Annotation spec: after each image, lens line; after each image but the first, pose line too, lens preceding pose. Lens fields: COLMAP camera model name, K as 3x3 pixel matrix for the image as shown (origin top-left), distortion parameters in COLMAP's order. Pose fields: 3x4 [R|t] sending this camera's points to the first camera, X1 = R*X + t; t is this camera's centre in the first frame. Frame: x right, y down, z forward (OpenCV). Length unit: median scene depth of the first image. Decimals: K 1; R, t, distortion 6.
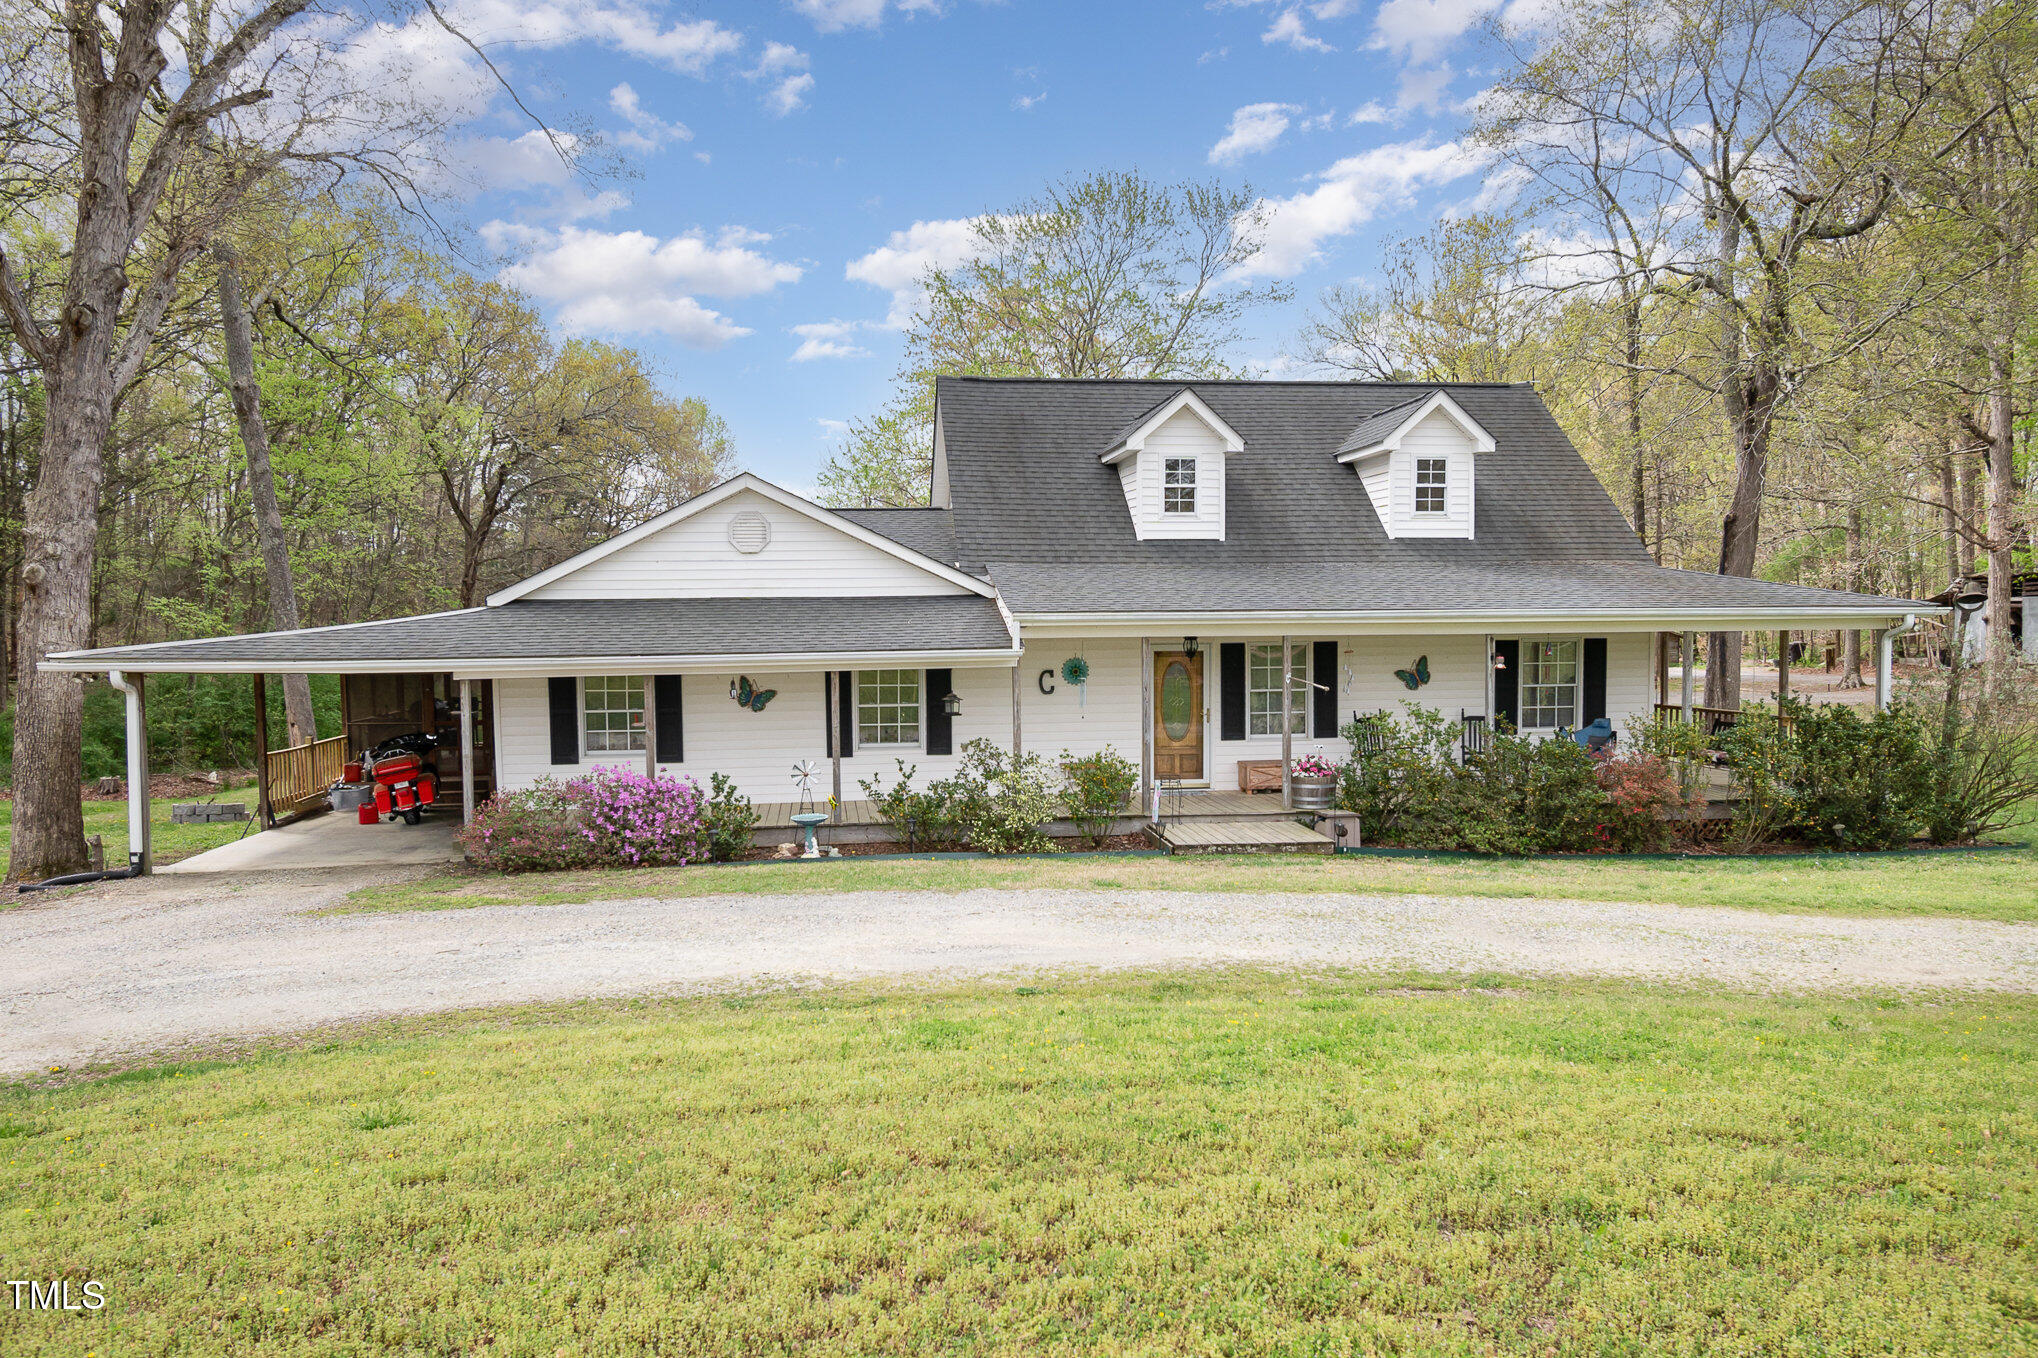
lens RADIAL K [[1294.4, 0, 1023.2], [0, 1294.4, 704.2], [0, 0, 1]] dist [-0.001101, -0.002575]
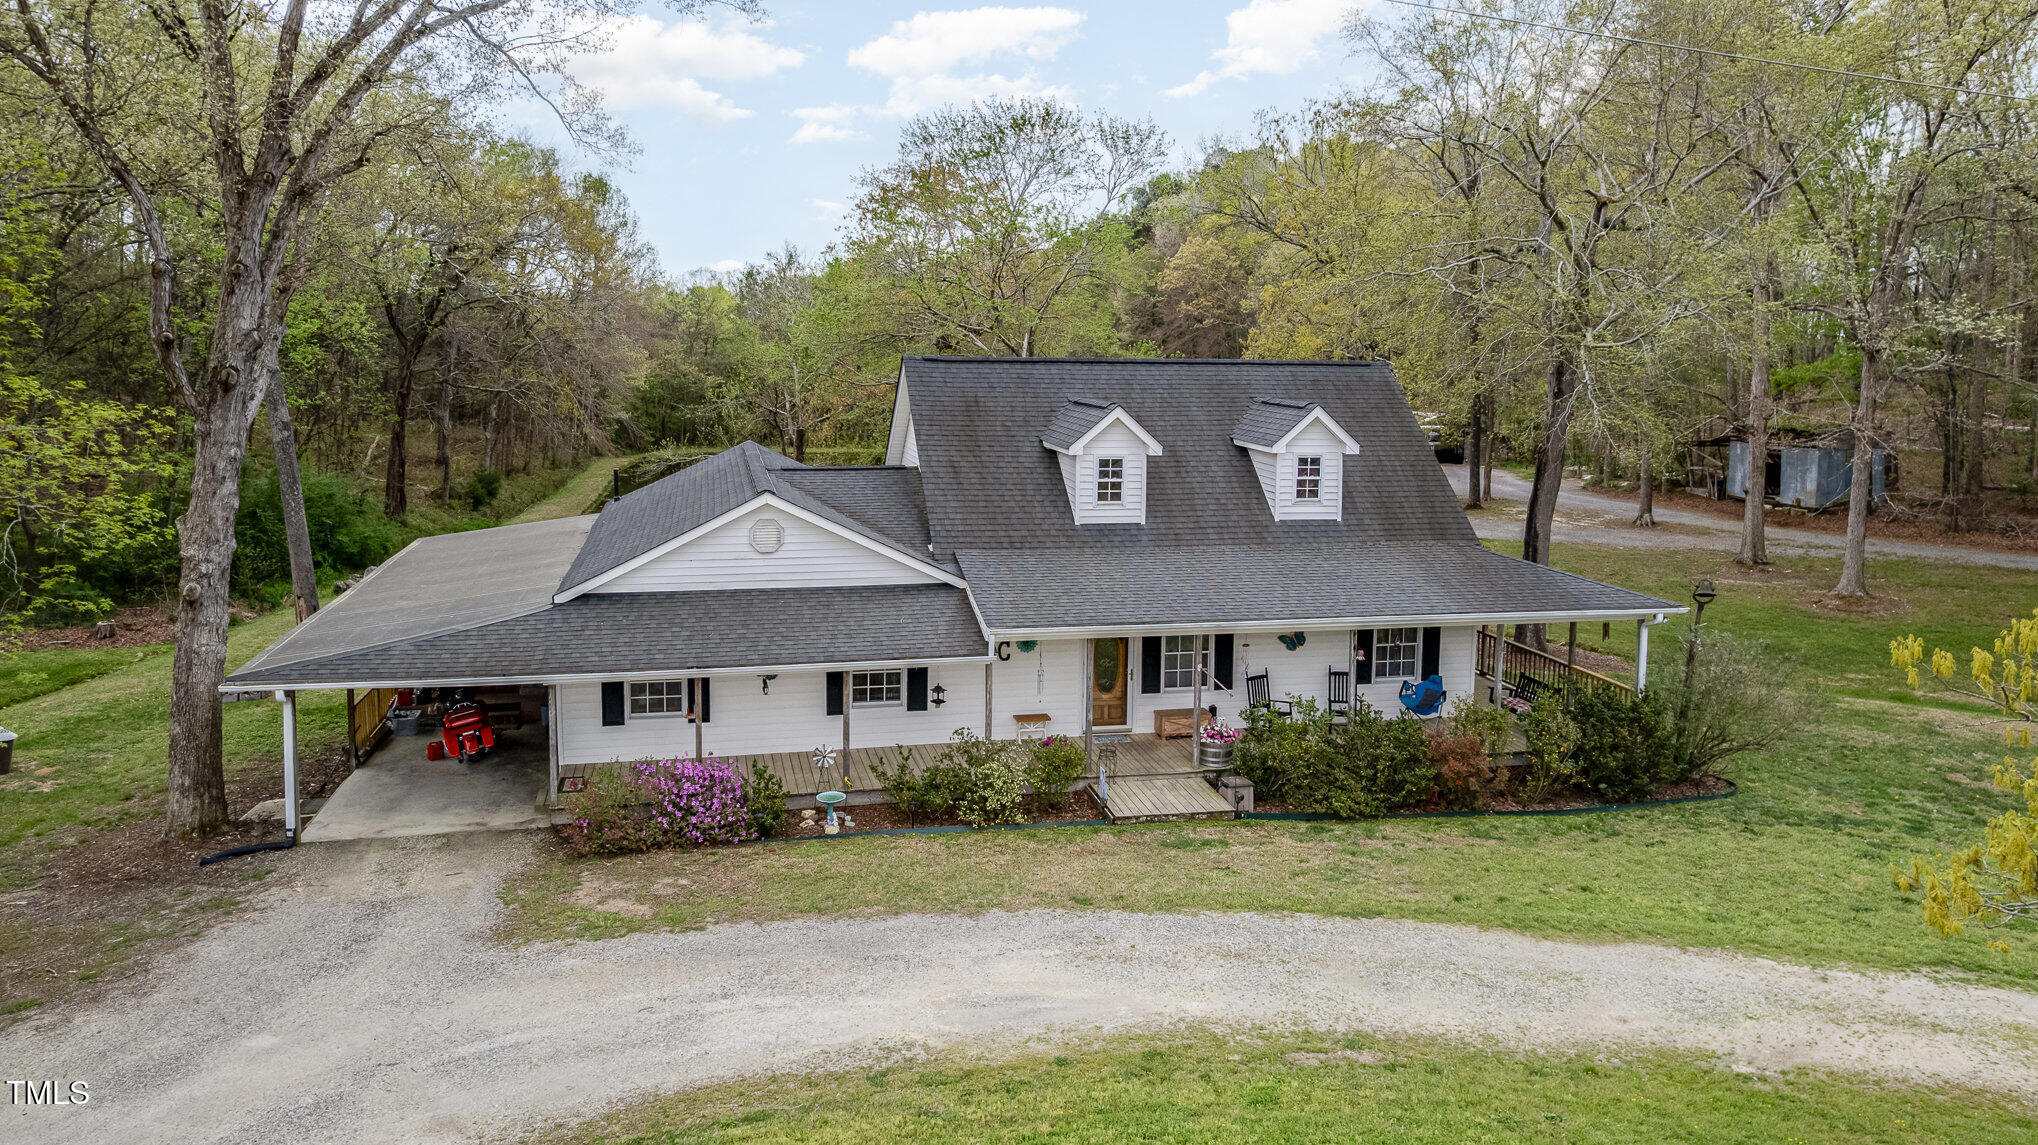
lens RADIAL K [[1256.3, 0, 1001.7], [0, 1256.3, 458.3], [0, 0, 1]] dist [-0.038521, 0.001654]
pose [[0.996572, 0.013617, 0.081596, -0.092900], [-0.014745, 0.999804, 0.013246, -0.238400], [-0.081400, -0.014404, 0.996577, -0.212218]]
